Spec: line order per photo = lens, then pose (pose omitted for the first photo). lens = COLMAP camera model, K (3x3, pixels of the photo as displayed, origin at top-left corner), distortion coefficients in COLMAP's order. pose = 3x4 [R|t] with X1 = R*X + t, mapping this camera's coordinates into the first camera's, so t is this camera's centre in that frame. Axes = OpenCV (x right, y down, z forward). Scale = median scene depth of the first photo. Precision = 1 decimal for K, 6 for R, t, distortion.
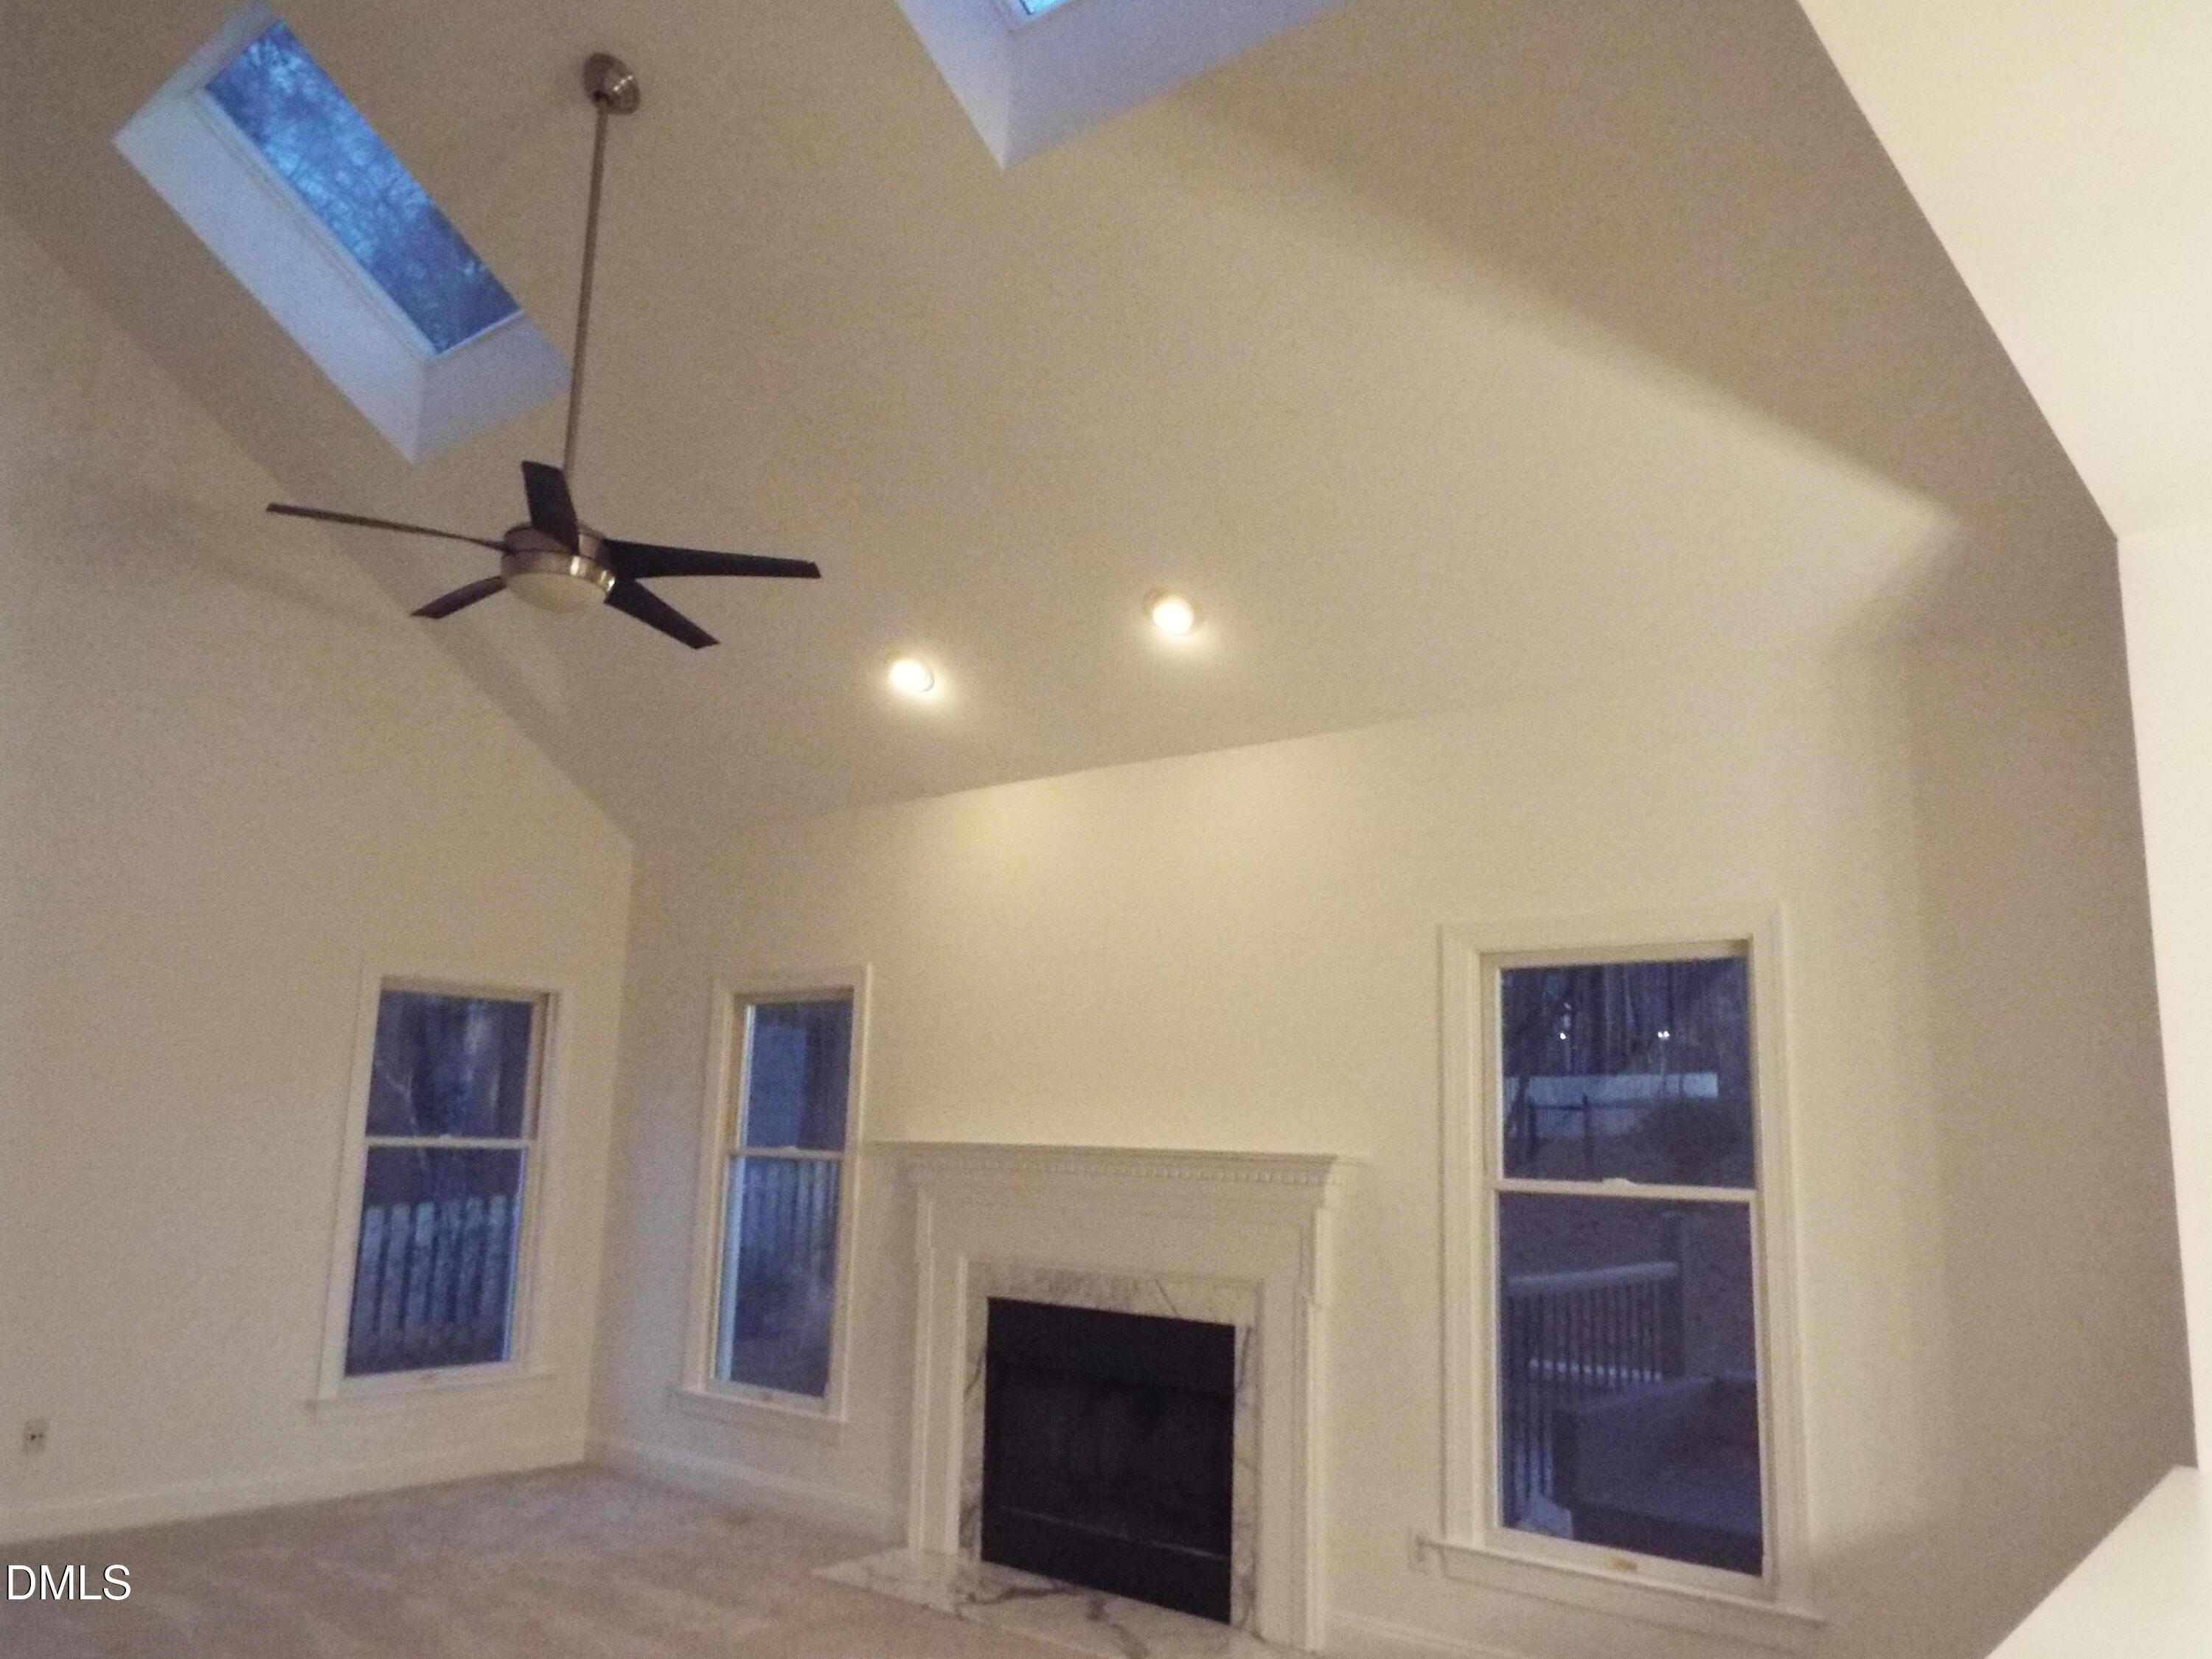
lens RADIAL K [[1640.2, 0, 1106.4], [0, 1640.2, 835.0], [0, 0, 1]] dist [-0.001748, 0.006653]
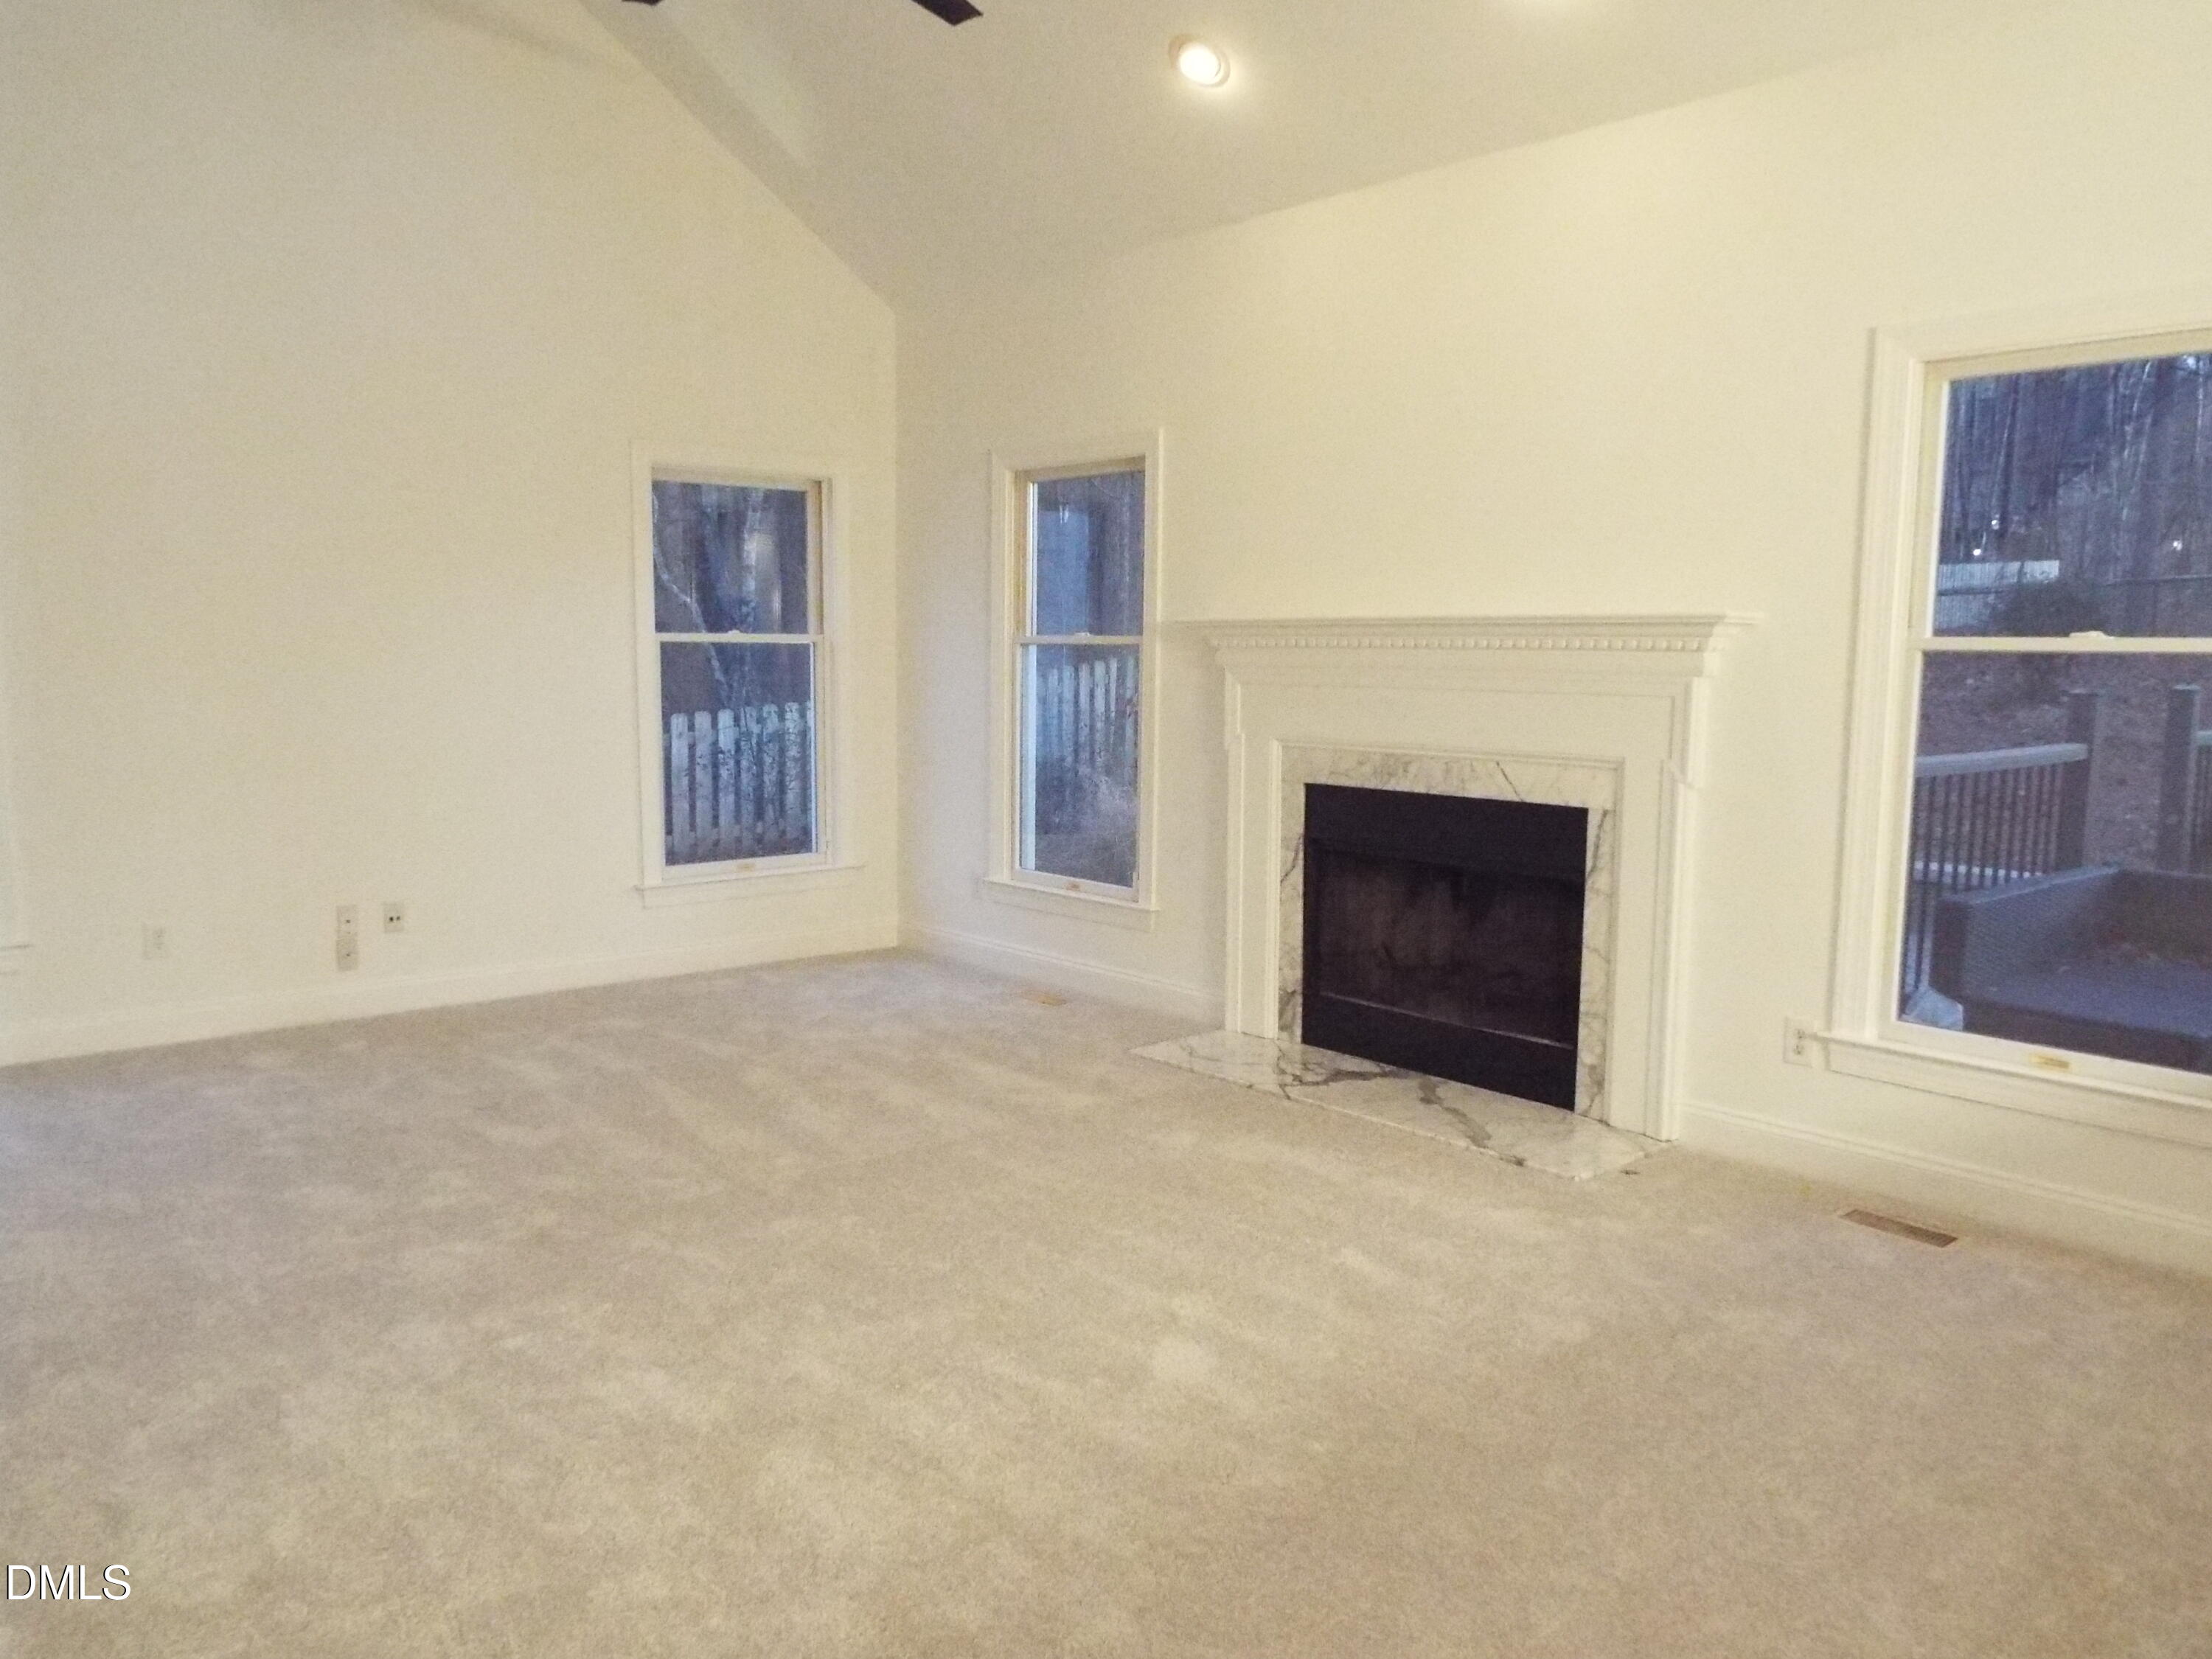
lens RADIAL K [[1640.2, 0, 1103.2], [0, 1640.2, 831.9], [0, 0, 1]] dist [-0.001748, 0.006653]
pose [[0.987035, -0.002348, -0.160488, -0.035930], [0.048237, 0.958008, 0.282654, 0.039573], [0.153085, -0.286731, 0.945701, 0.093413]]
